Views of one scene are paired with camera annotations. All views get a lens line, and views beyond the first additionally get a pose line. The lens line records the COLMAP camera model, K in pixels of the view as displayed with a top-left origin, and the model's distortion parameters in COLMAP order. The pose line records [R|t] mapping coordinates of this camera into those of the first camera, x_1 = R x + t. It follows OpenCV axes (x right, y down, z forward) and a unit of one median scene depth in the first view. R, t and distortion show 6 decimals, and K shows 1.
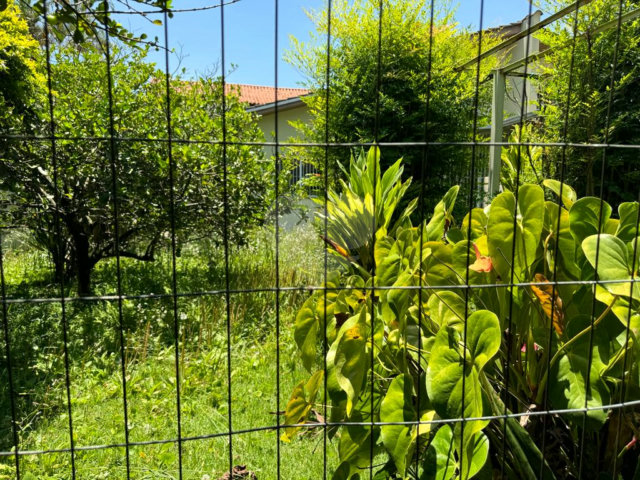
lens RADIAL K [[448.1, 0, 323.6], [0, 448.1, 256.2], [0, 0, 1]] dist [0.003702, -0.004532]
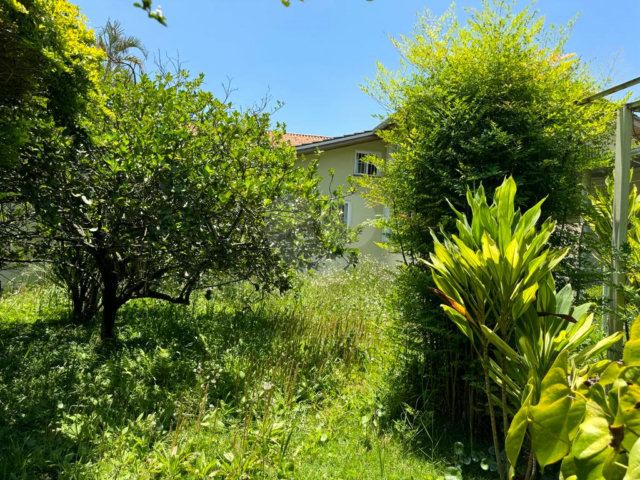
lens RADIAL K [[448.1, 0, 323.6], [0, 448.1, 256.2], [0, 0, 1]] dist [0.003702, -0.004532]
pose [[0.999188, 0.039131, -0.009640, -0.126270], [-0.039897, 0.994246, -0.099410, -0.009179], [0.005695, 0.099714, 0.995000, 0.114091]]
